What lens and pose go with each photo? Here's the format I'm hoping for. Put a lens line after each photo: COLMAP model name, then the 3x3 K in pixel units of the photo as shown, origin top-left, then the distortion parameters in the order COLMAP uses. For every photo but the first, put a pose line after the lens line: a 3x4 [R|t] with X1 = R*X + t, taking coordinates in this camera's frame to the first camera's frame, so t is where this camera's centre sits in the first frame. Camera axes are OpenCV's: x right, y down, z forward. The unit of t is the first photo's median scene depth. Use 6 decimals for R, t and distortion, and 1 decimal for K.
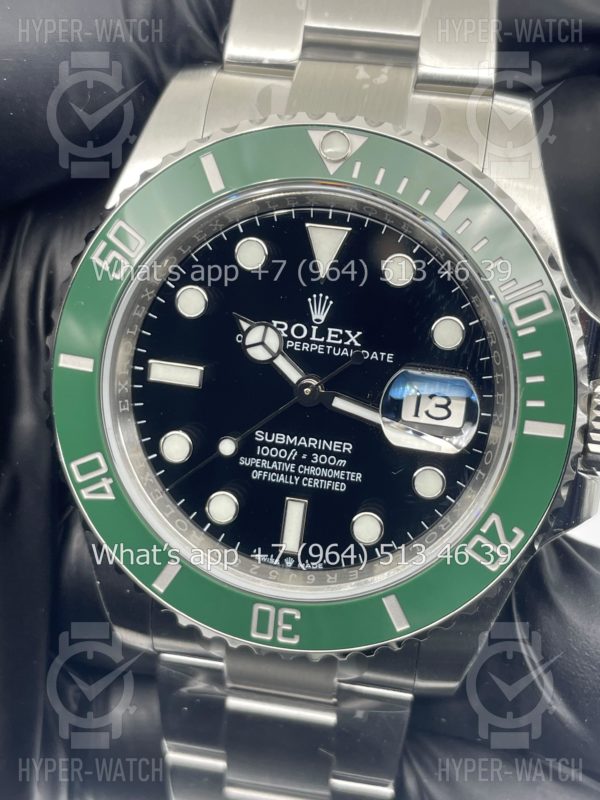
lens RADIAL K [[1303.7, 0, 294.2], [0, 1303.7, 397.6], [0, 0, 1]] dist [0.133520, 0.000000]
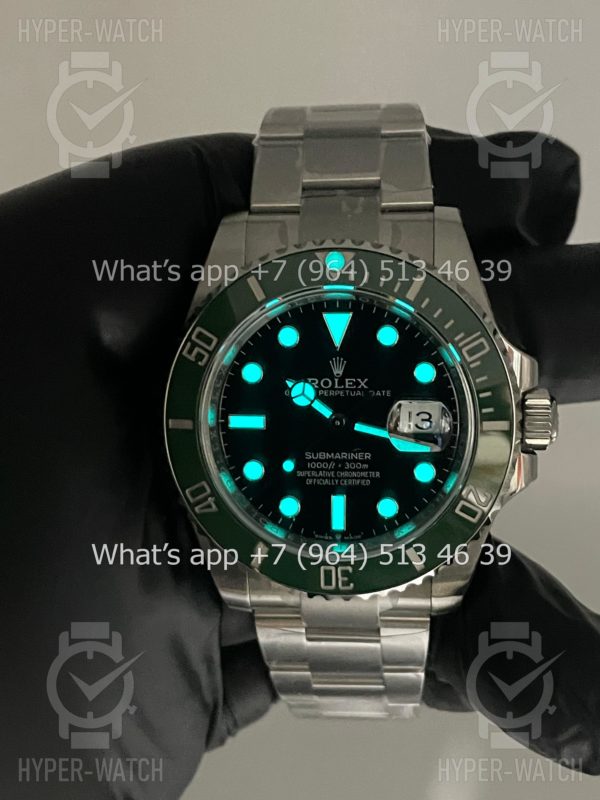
lens RADIAL K [[1303.7, 0, 295.9], [0, 1303.7, 400.6], [0, 0, 1]] dist [0.133520, 0.000000]
pose [[0.991132, -0.128538, 0.033695, -0.083187], [0.128157, 0.991666, 0.013236, -0.055008], [-0.035115, -0.008800, 0.999345, -0.493223]]
